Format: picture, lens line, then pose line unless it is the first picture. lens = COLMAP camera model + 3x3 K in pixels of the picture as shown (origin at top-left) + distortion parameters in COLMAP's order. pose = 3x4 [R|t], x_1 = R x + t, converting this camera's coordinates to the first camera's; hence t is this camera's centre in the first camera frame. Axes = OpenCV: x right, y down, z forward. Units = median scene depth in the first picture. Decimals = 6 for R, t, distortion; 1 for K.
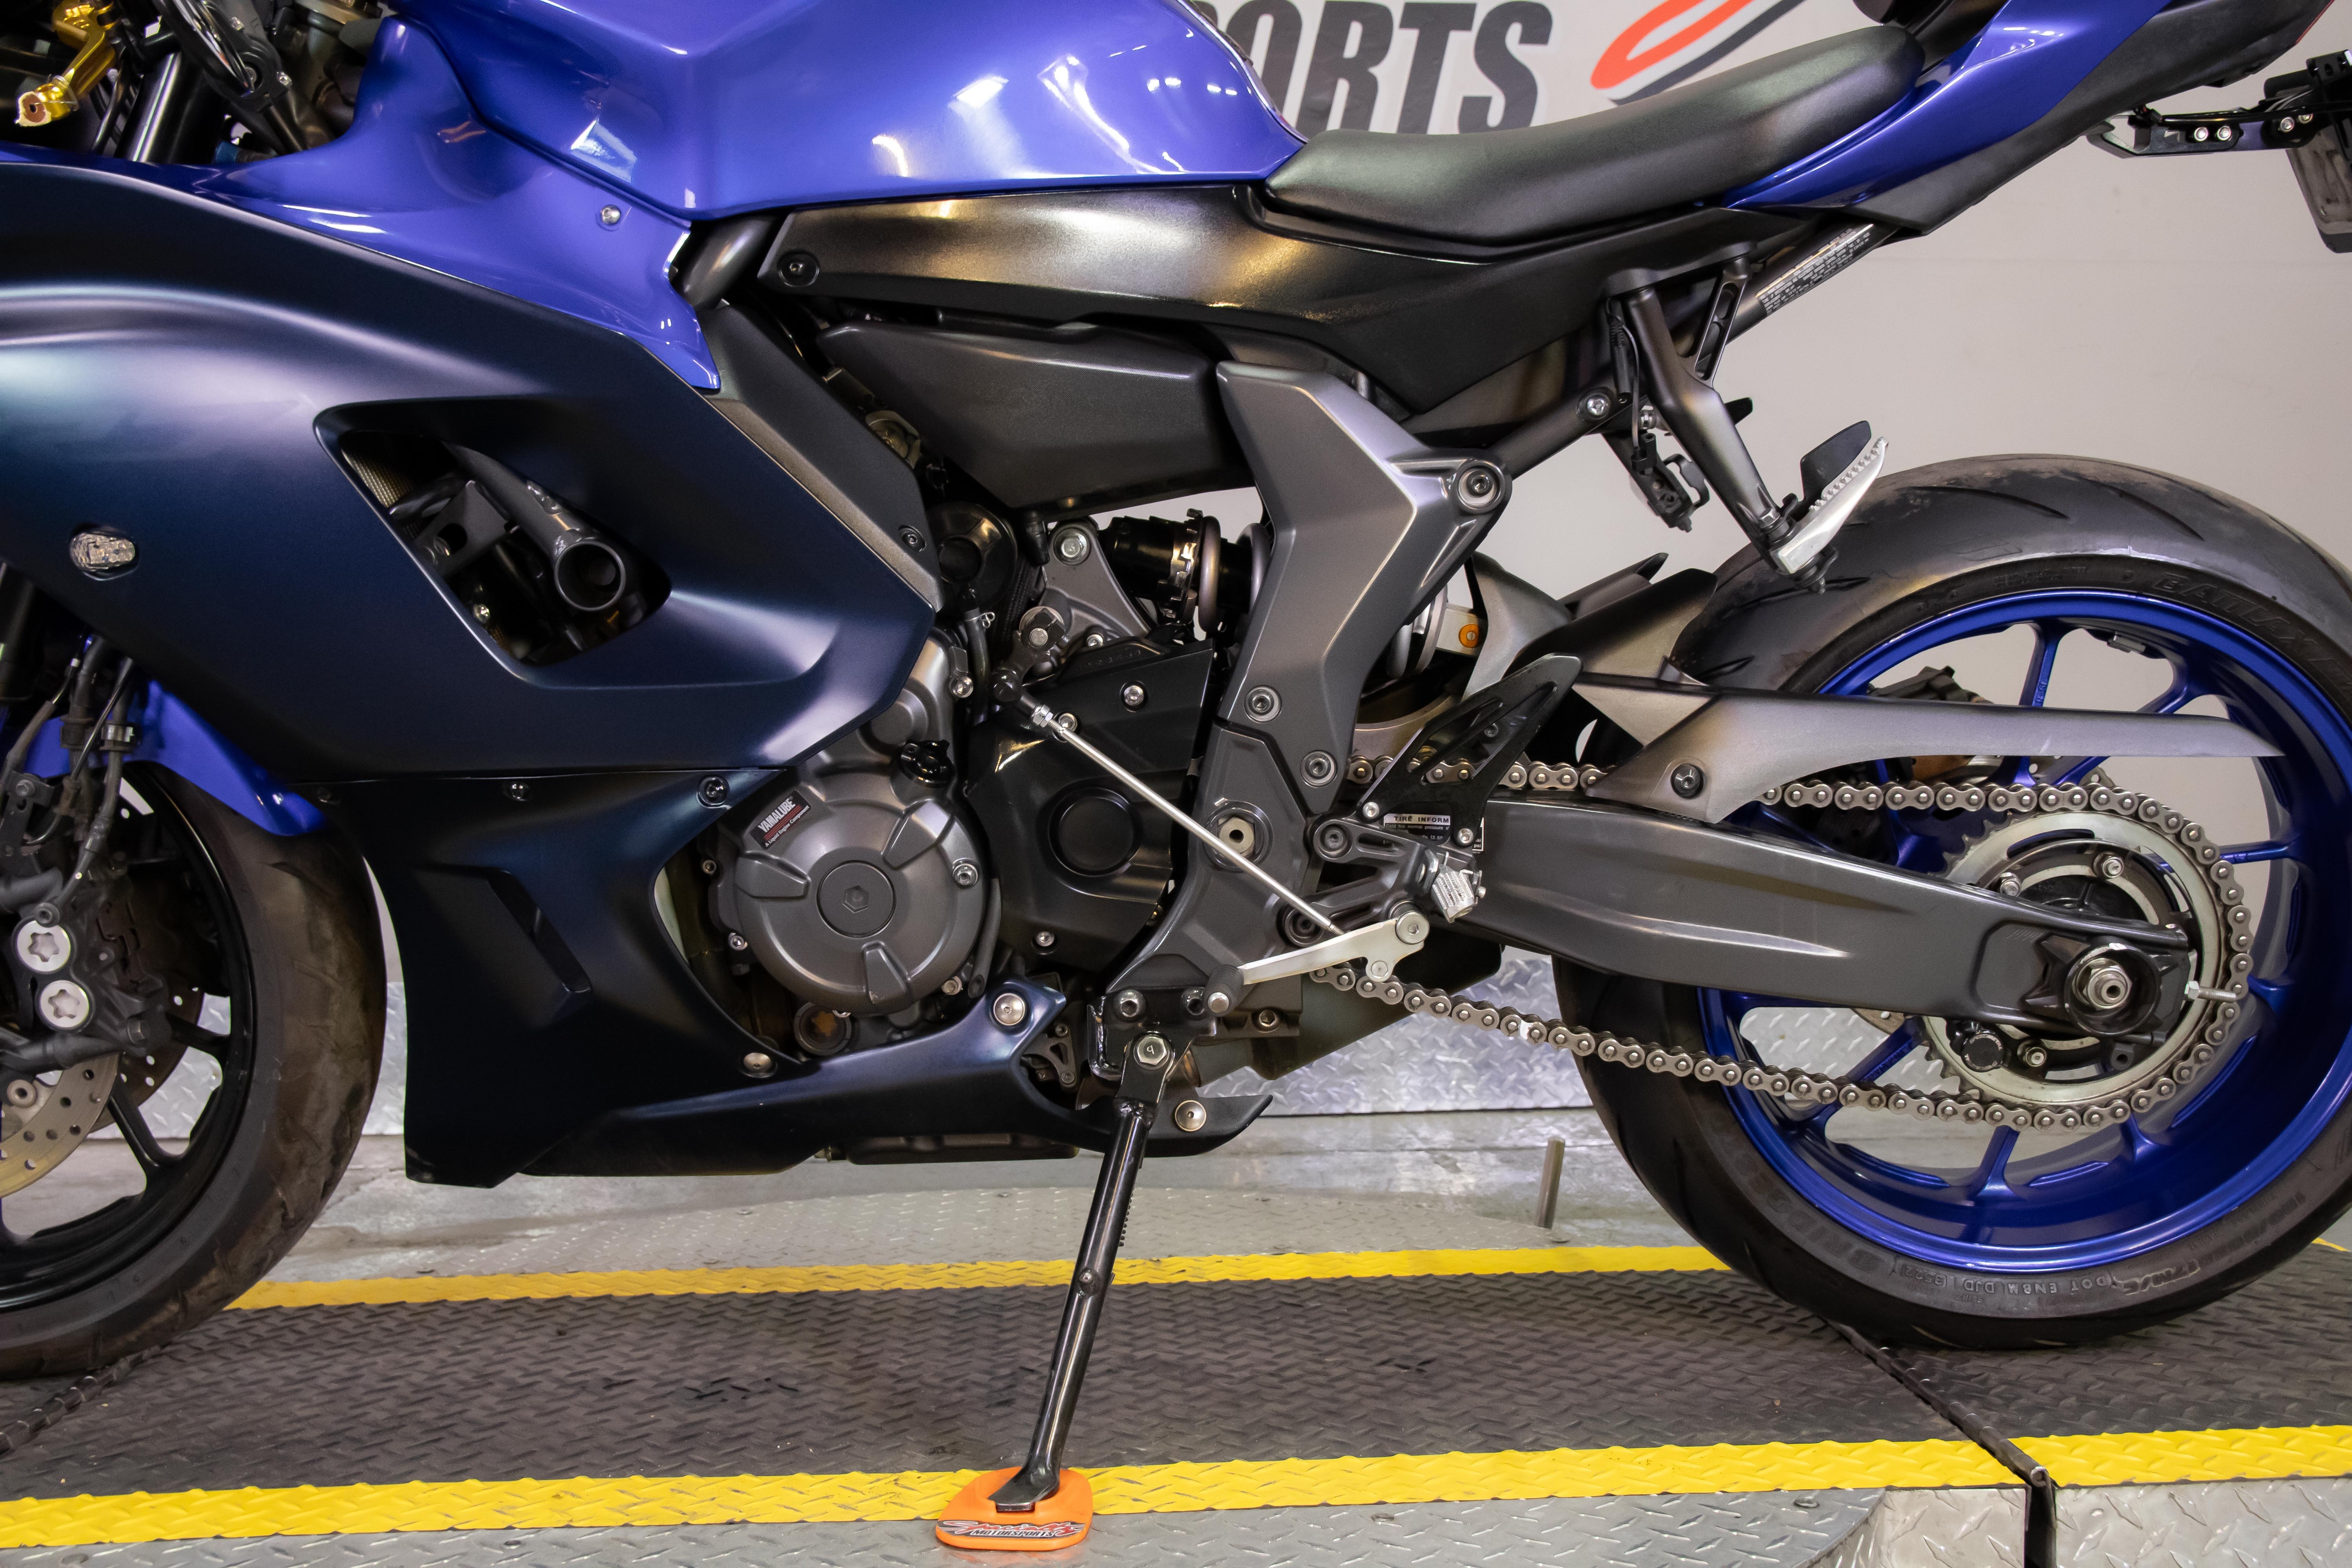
lens RADIAL K [[2253.2, 0, 1178.7], [0, 2253.2, 780.2], [0, 0, 1]] dist [-0.022600, 0.000000]
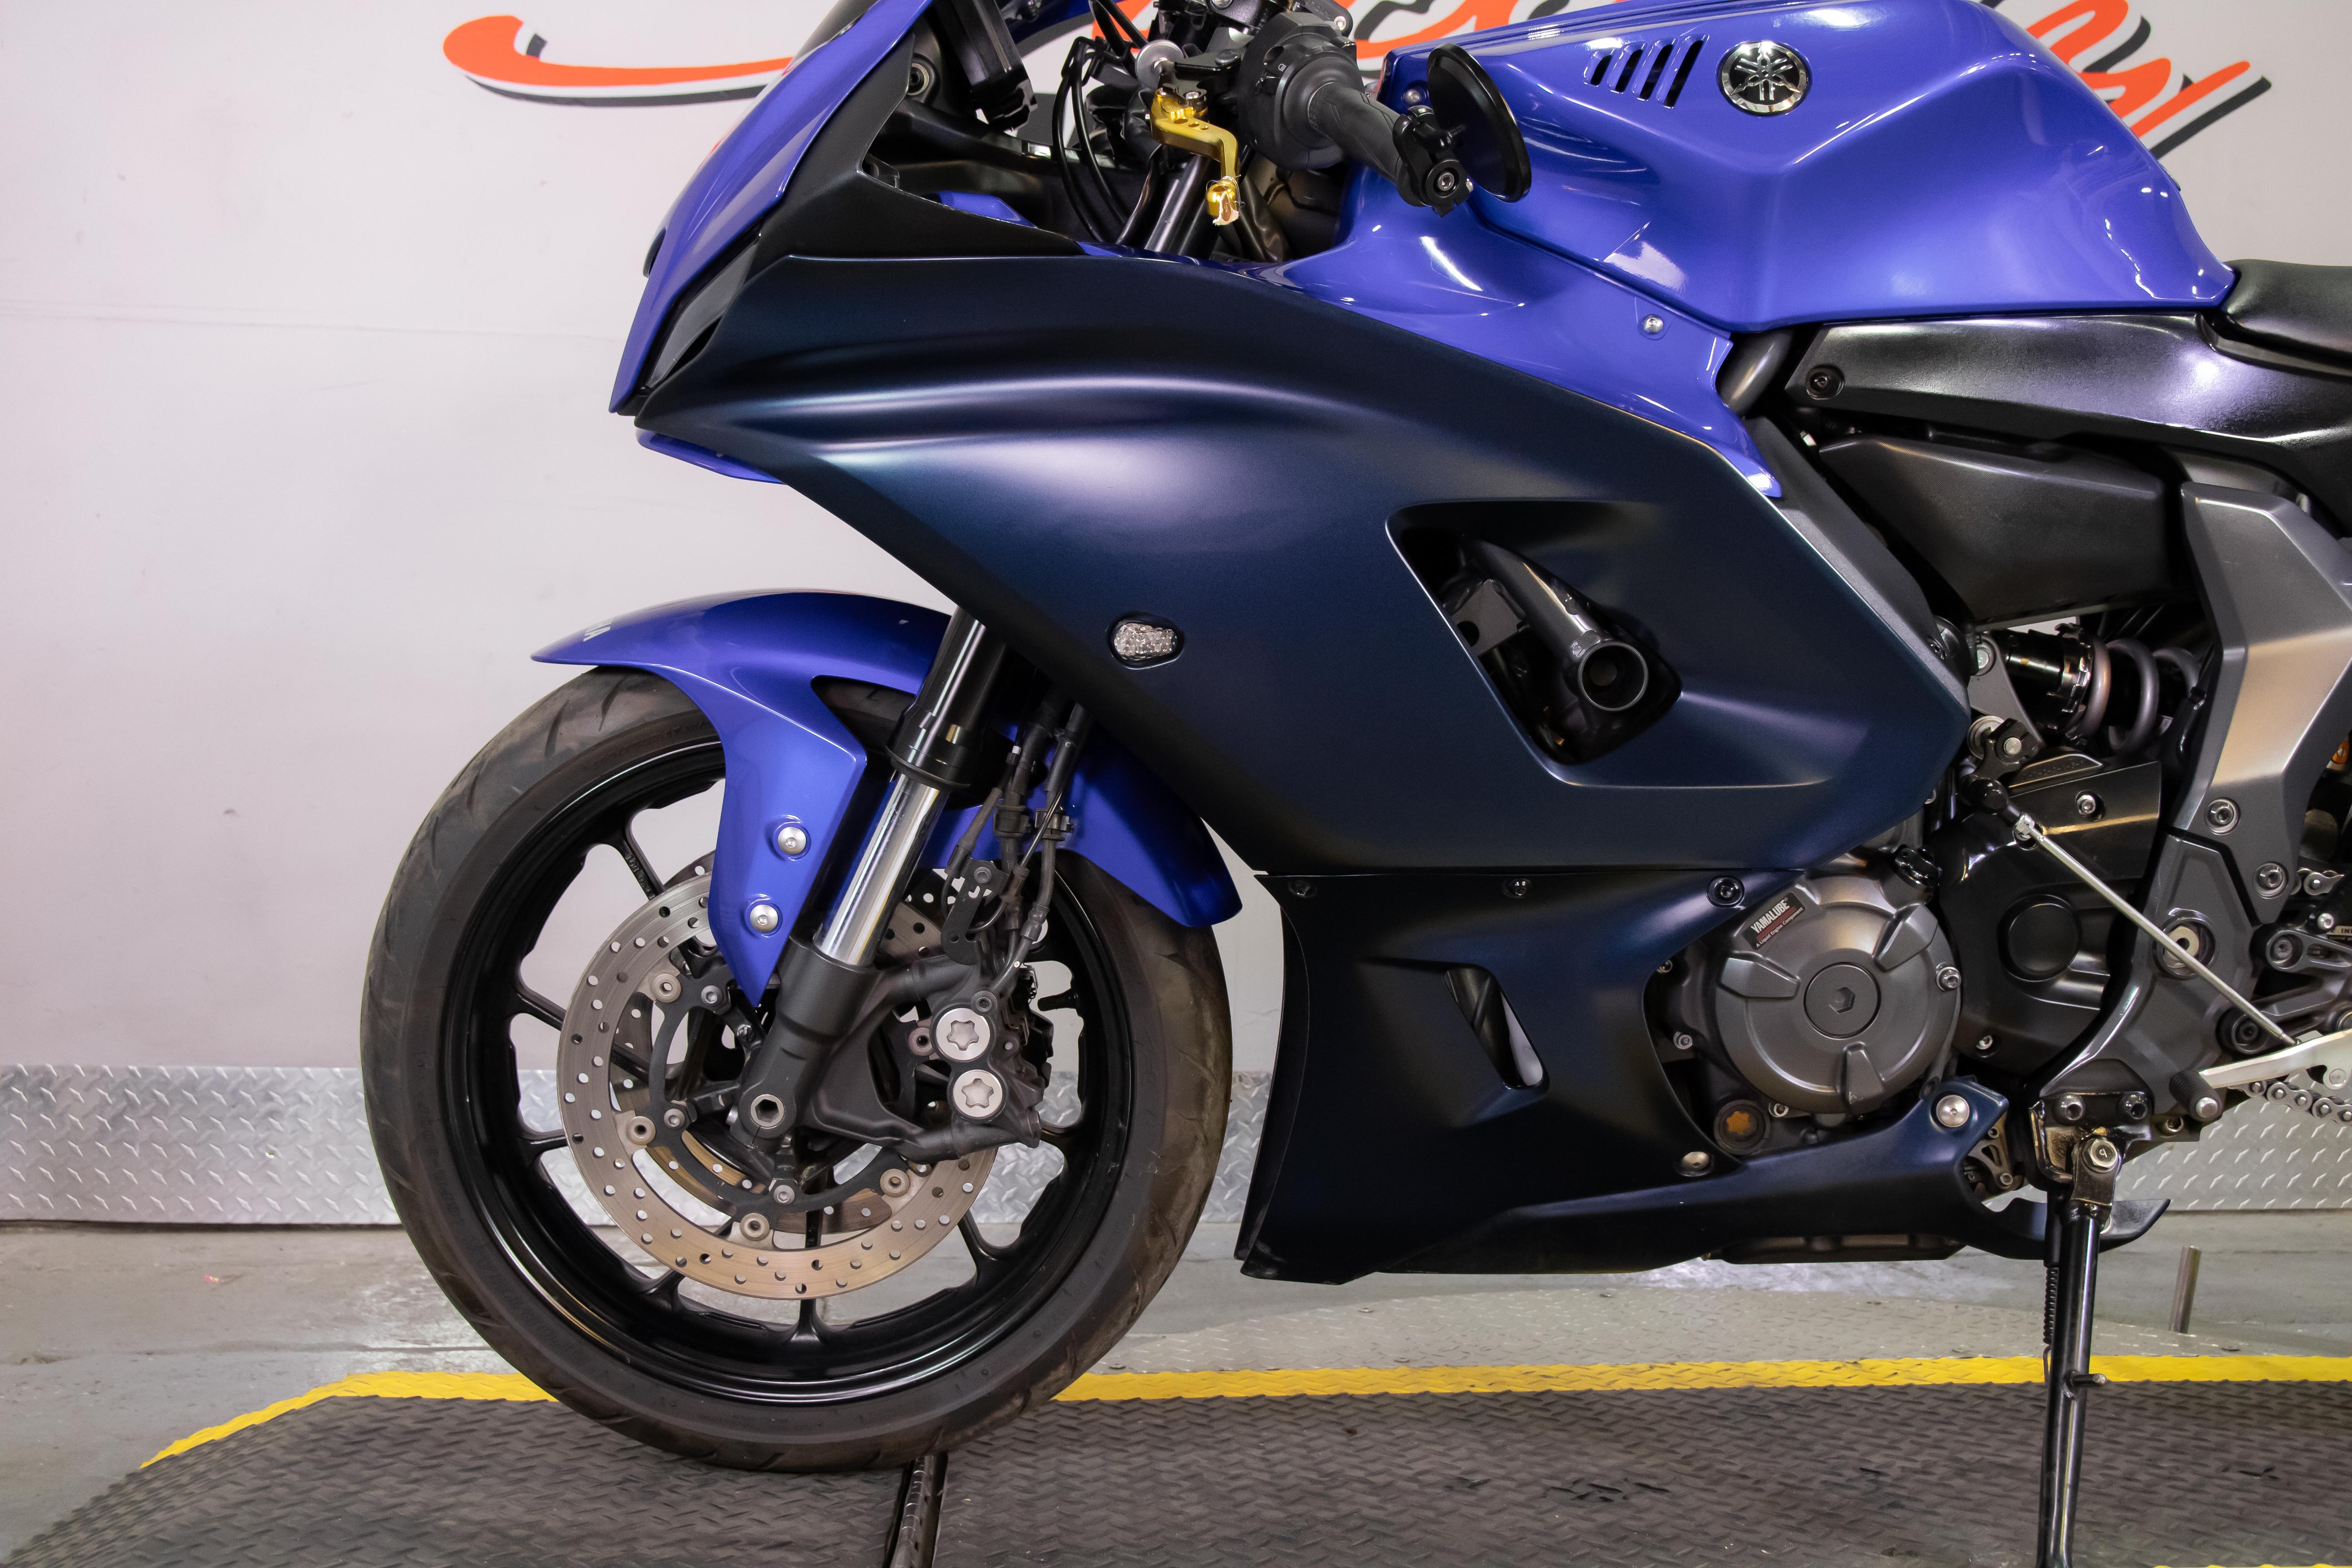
lens RADIAL K [[2253.2, 0, 1143.4], [0, 2253.2, 795.9], [0, 0, 1]] dist [-0.022600, 0.000000]
pose [[0.999720, 0.017987, 0.015350, -0.451645], [-0.017406, 0.999159, -0.037125, 0.003757], [-0.016005, 0.036847, 0.999193, -0.006930]]
